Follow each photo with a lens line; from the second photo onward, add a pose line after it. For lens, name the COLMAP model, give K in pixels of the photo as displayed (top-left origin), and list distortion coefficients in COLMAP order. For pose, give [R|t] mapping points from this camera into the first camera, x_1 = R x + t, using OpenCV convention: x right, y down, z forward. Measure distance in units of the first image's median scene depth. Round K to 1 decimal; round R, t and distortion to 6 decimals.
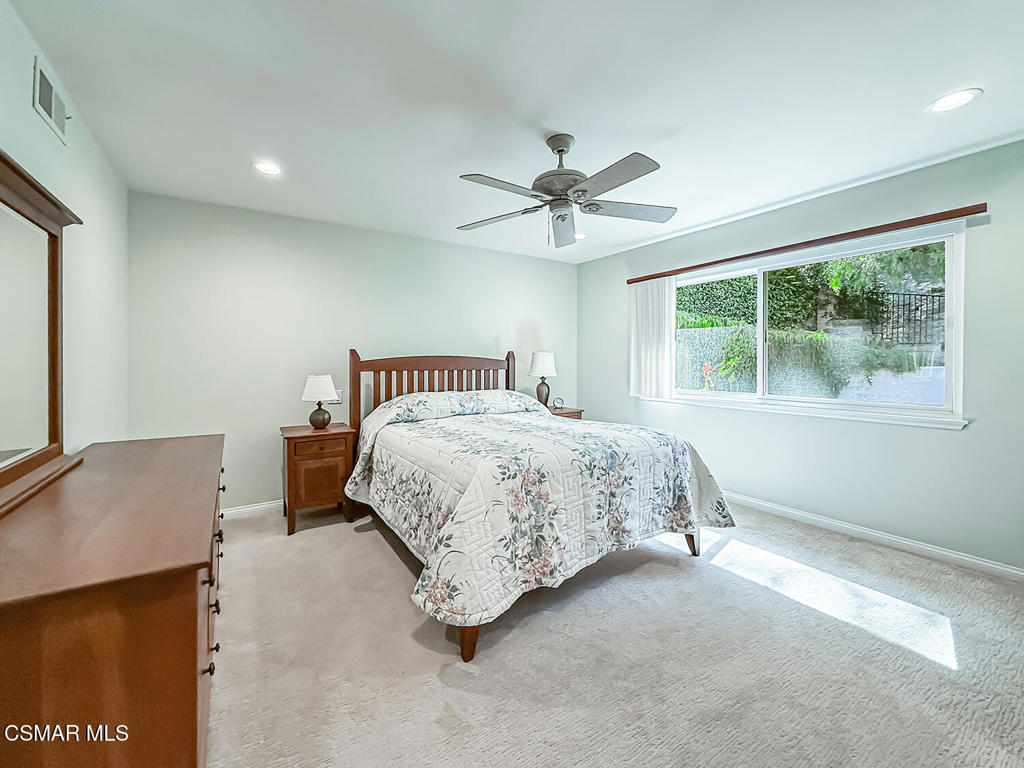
lens RADIAL K [[423.3, 0, 513.6], [0, 423.3, 377.6], [0, 0, 1]] dist [0.000207, 0.000083]
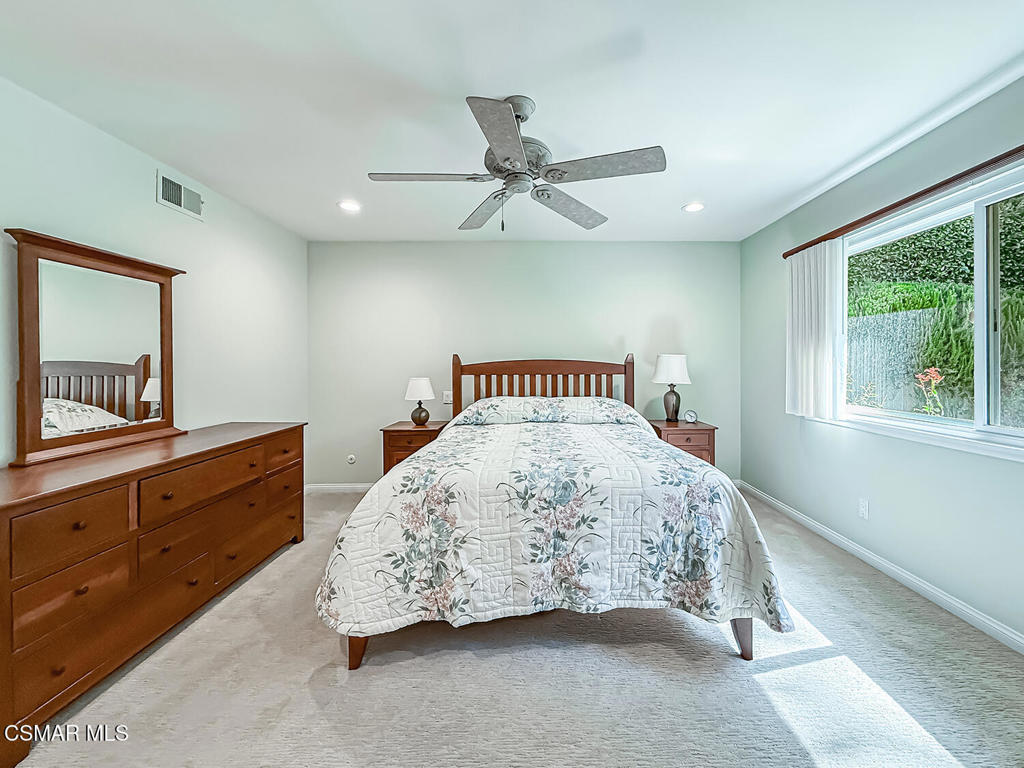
lens RADIAL K [[423.3, 0, 513.5], [0, 423.3, 380.5], [0, 0, 1]] dist [0.000207, 0.000083]
pose [[0.838628, 0.018511, -0.544391, 0.554544], [-0.019663, 0.999800, 0.003705, -0.011341], [0.544350, 0.007597, 0.838824, 0.279990]]
